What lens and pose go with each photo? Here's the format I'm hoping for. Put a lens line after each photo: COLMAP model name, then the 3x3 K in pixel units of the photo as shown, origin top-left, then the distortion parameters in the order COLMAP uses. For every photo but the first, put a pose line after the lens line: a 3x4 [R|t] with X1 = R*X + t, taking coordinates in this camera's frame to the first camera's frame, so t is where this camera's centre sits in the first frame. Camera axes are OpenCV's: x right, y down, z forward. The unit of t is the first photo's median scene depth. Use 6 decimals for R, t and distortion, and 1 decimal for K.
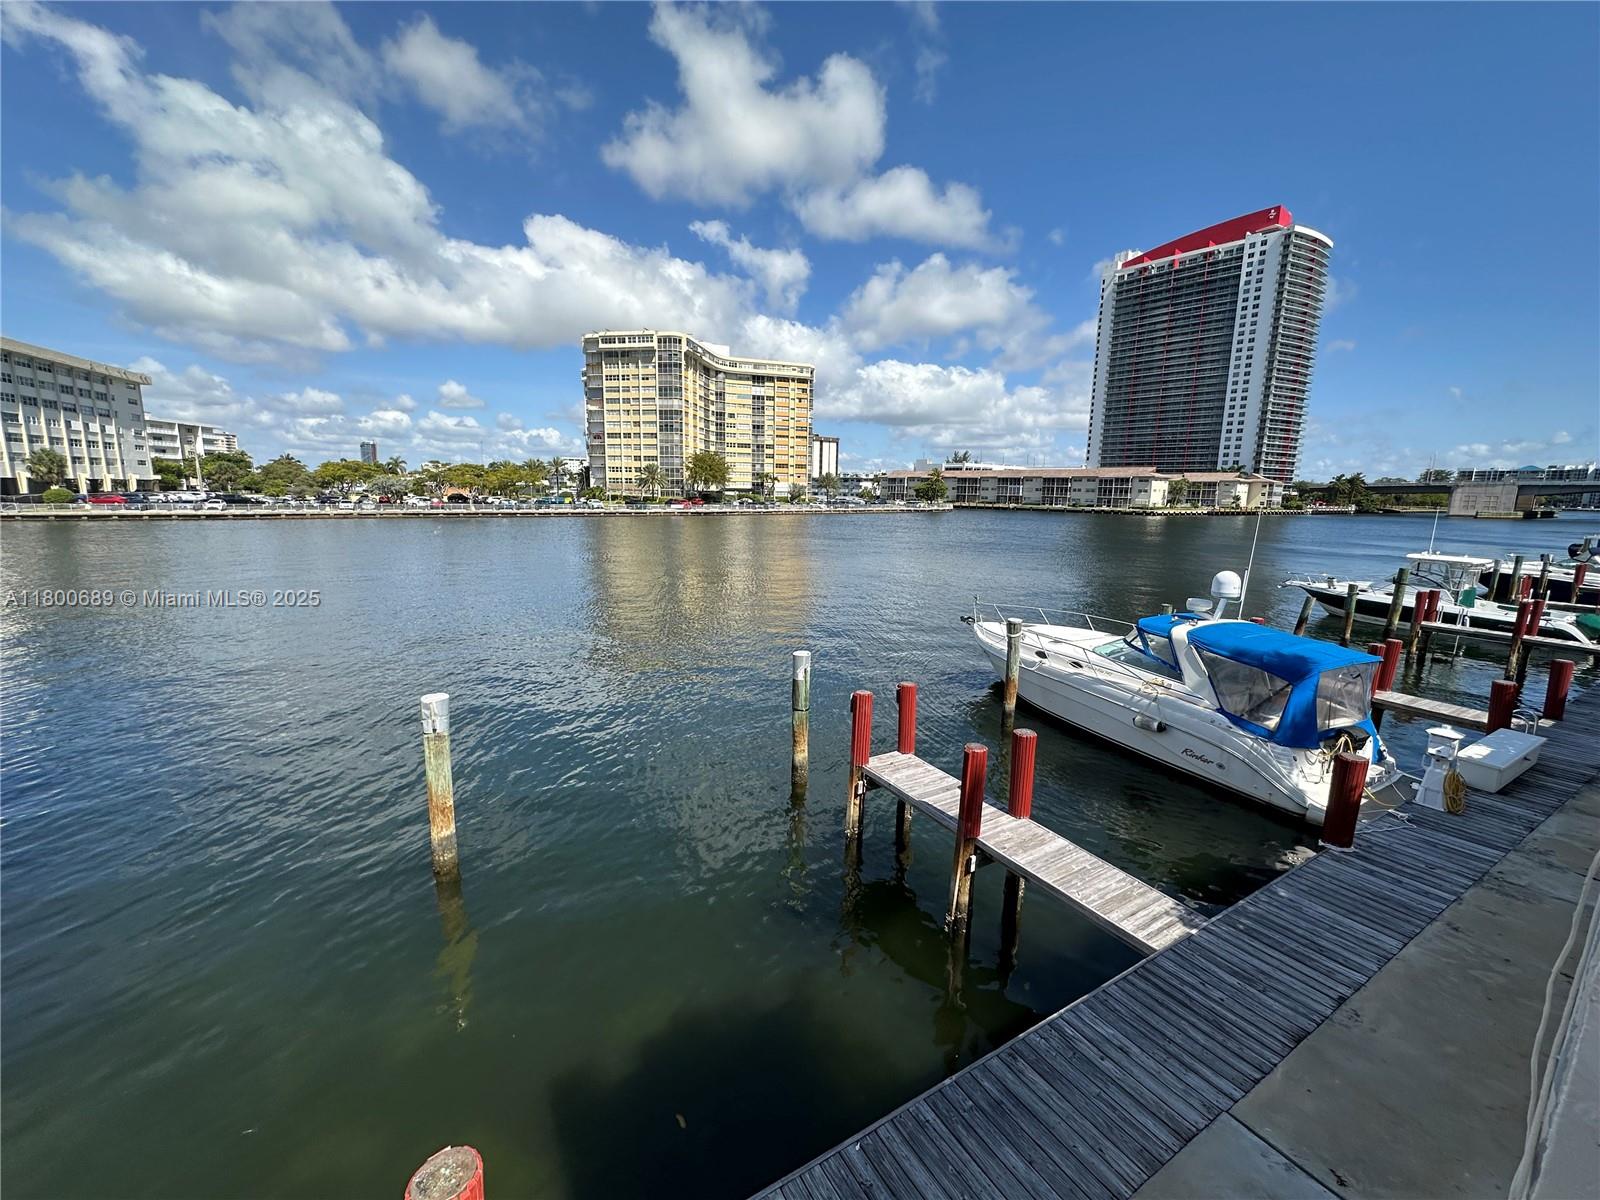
lens RADIAL K [[638.5, 0, 800.5], [0, 638.5, 592.2], [0, 0, 1]] dist [-0.005304, 0.001138]
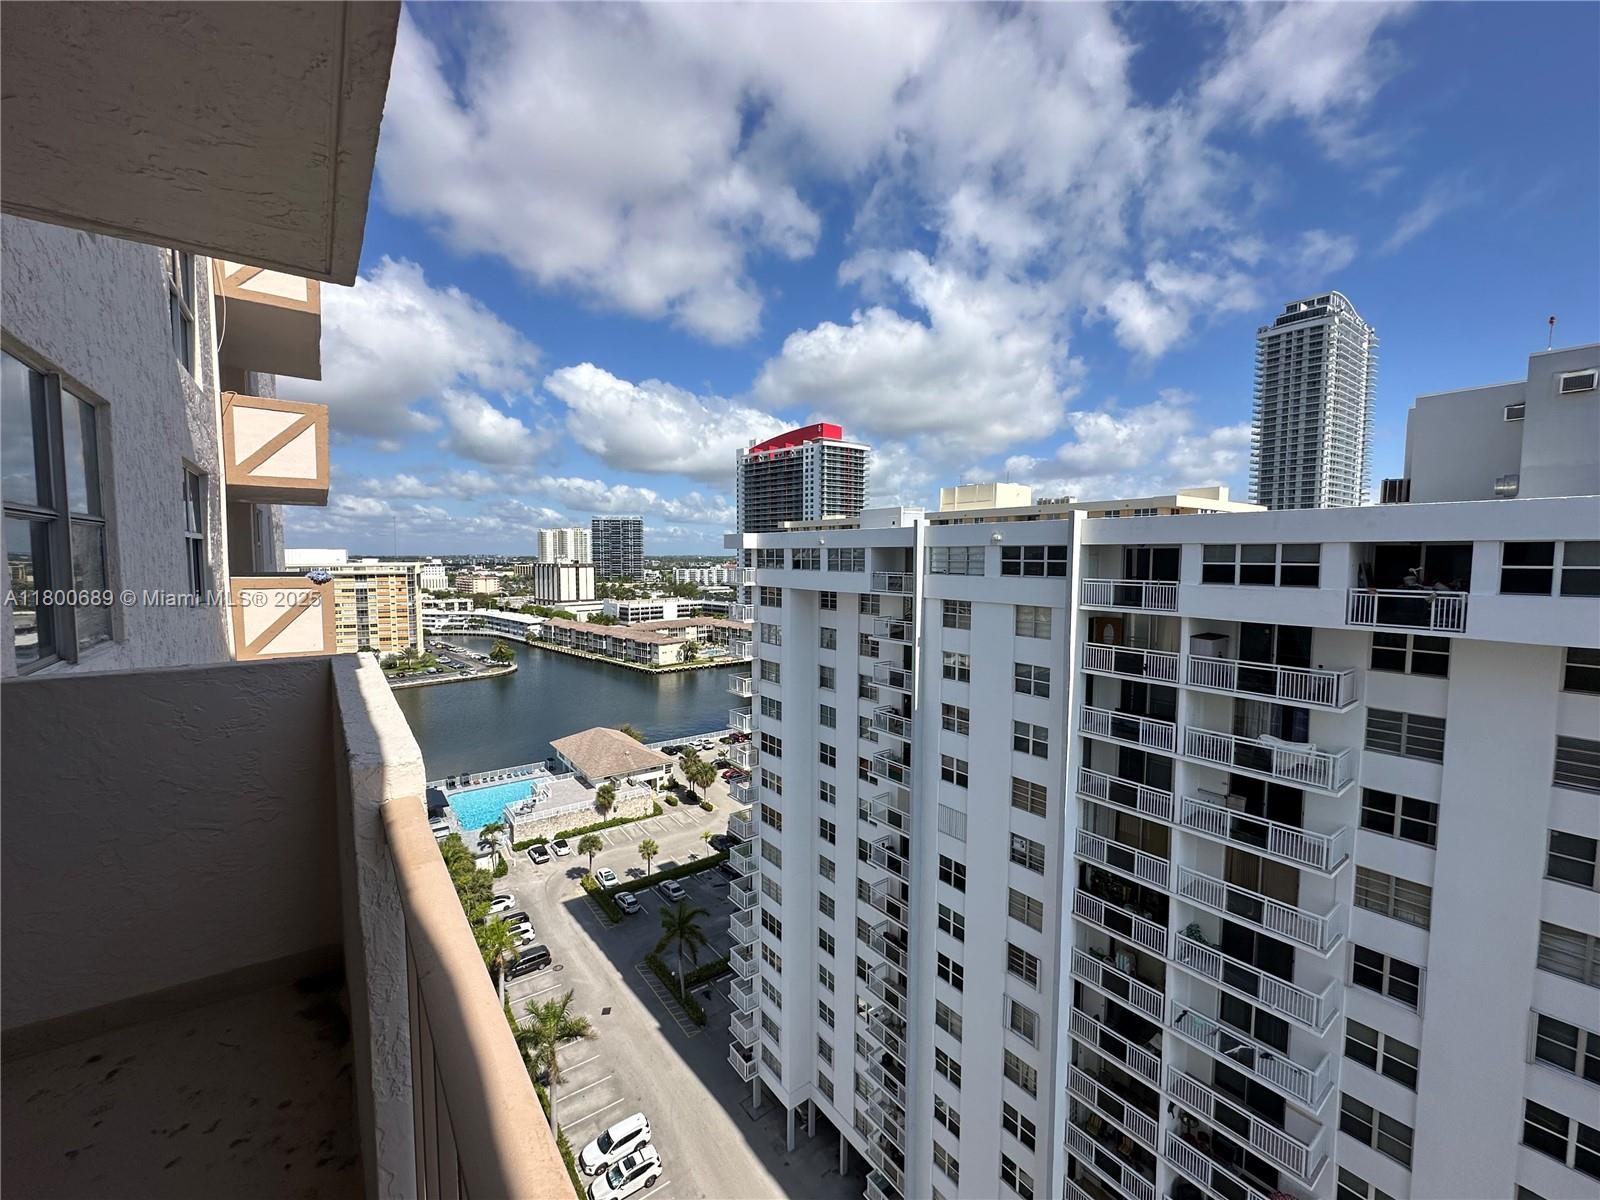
lens RADIAL K [[638.5, 0, 799.9], [0, 638.5, 602.2], [0, 0, 1]] dist [-0.005304, 0.001138]
pose [[0.995450, -0.020162, 0.093126, 0.705120], [0.028079, 0.996028, -0.084501, -0.139809], [-0.091052, 0.086732, 0.992062, -0.388963]]
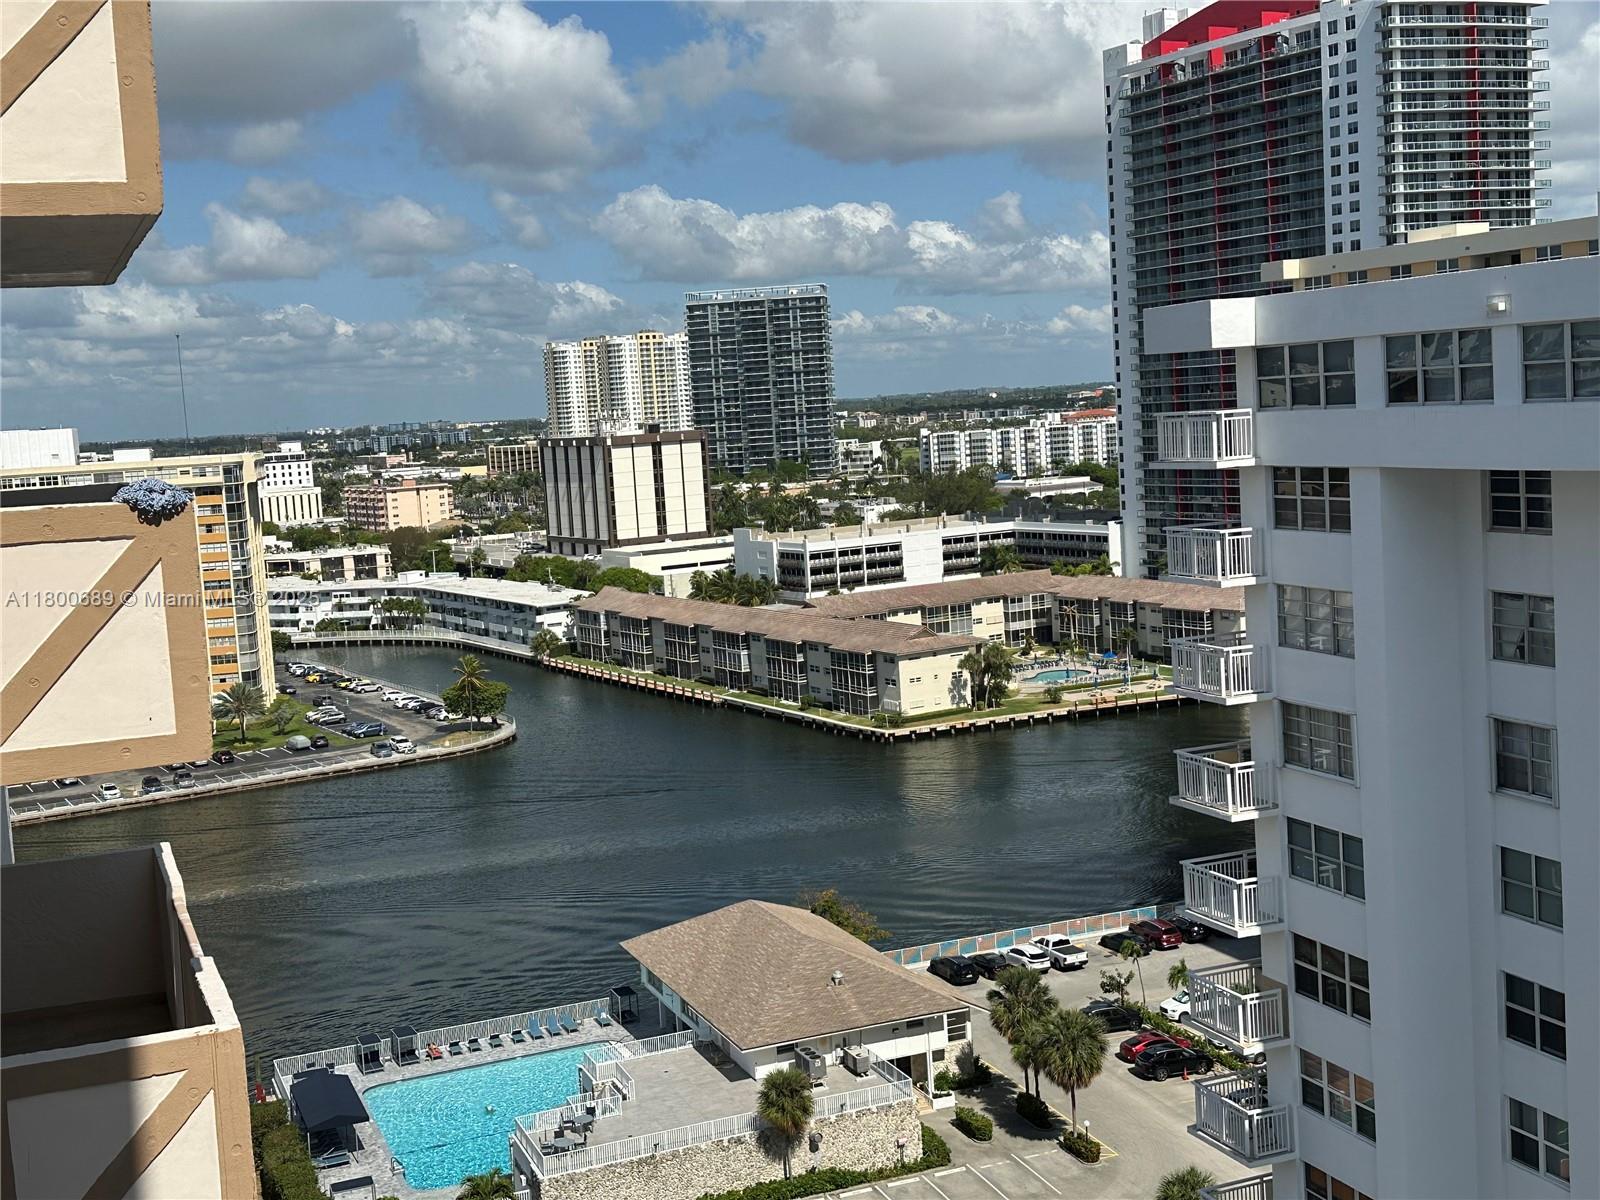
lens RADIAL K [[1897.9, 0, 804.2], [0, 1897.9, 591.1], [0, 0, 1]] dist [0.117441, 0.000000]
pose [[0.984474, -0.059413, -0.165172, 0.694075], [0.050120, 0.996947, -0.059876, -0.141501], [0.168225, 0.050668, 0.984446, -0.378035]]
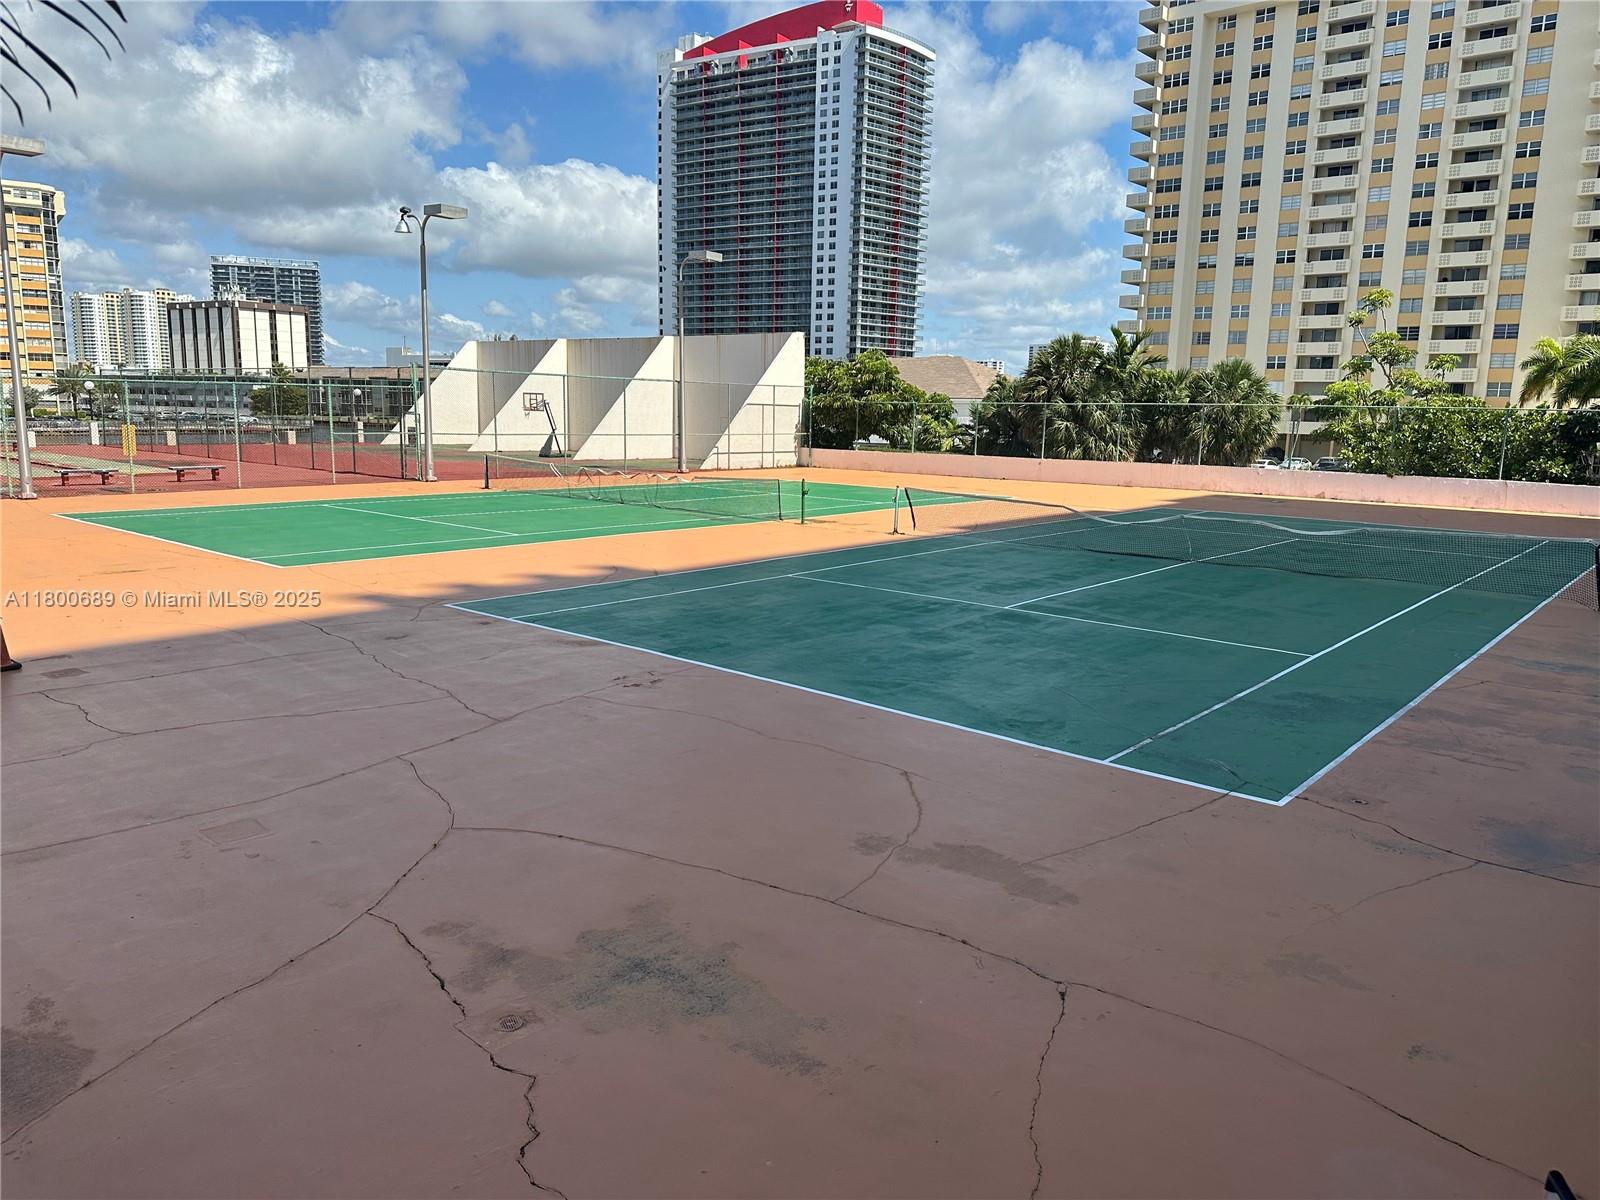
lens RADIAL K [[1128.1, 0, 794.5], [0, 1128.1, 602.2], [0, 0, 1]] dist [0.008485, -0.004604]
pose [[0.952228, -0.049859, 0.301289, 0.344587], [0.044184, 0.998695, 0.025624, 0.034825], [-0.302173, -0.011088, 0.953188, -0.218821]]
